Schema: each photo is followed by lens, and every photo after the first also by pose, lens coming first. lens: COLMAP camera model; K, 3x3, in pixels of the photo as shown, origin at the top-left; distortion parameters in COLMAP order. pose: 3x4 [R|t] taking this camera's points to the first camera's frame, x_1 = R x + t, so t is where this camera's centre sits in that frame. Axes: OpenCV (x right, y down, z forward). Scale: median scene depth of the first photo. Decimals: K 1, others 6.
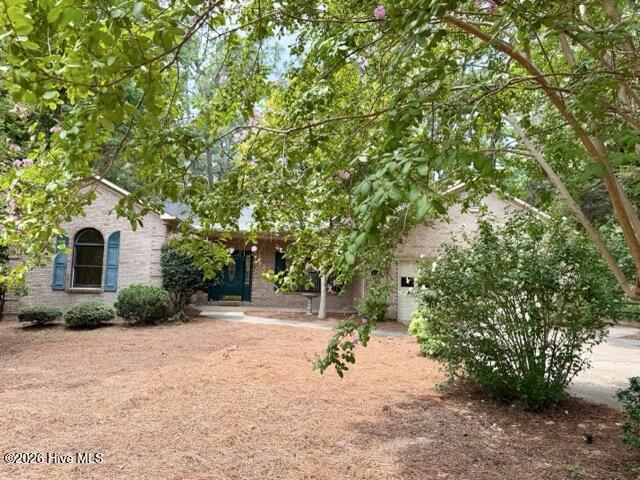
lens RADIAL K [[452.1, 0, 321.7], [0, 452.1, 242.8], [0, 0, 1]] dist [0.056781, -0.069917]
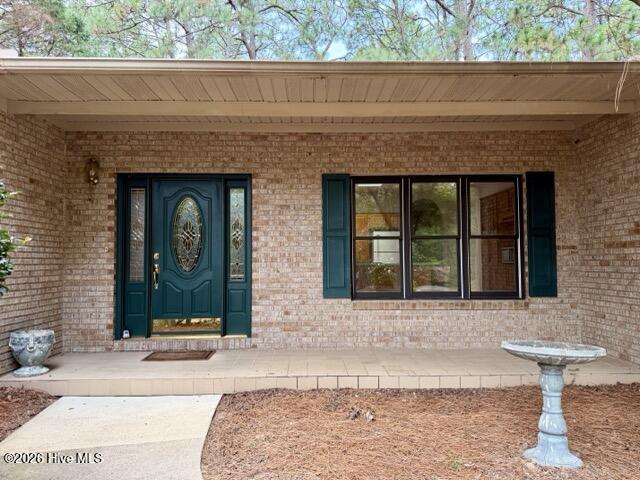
lens RADIAL K [[452.1, 0, 319.4], [0, 452.1, 244.2], [0, 0, 1]] dist [0.056781, -0.069917]
pose [[0.998291, -0.037863, -0.044520, -0.125130], [0.040579, 0.997266, 0.061758, 0.066079], [0.042060, -0.063459, 0.997098, 0.927778]]
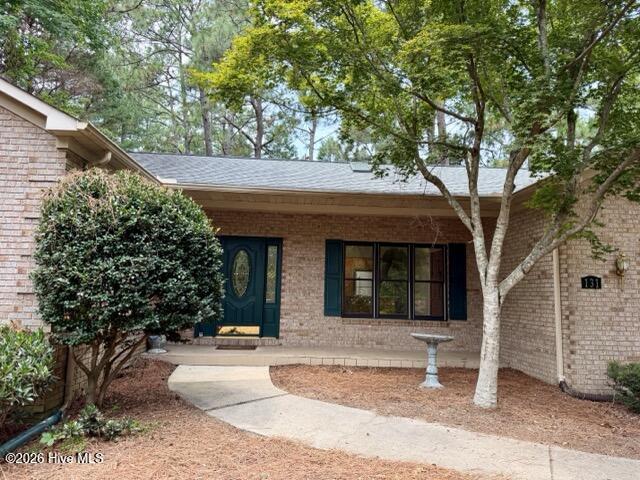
lens RADIAL K [[452.1, 0, 317.3], [0, 452.1, 234.5], [0, 0, 1]] dist [0.056781, -0.069917]
pose [[0.999901, -0.002687, -0.013813, -0.142547], [0.002318, 0.999642, -0.026667, 0.037827], [0.013879, 0.026633, 0.999549, 0.660042]]
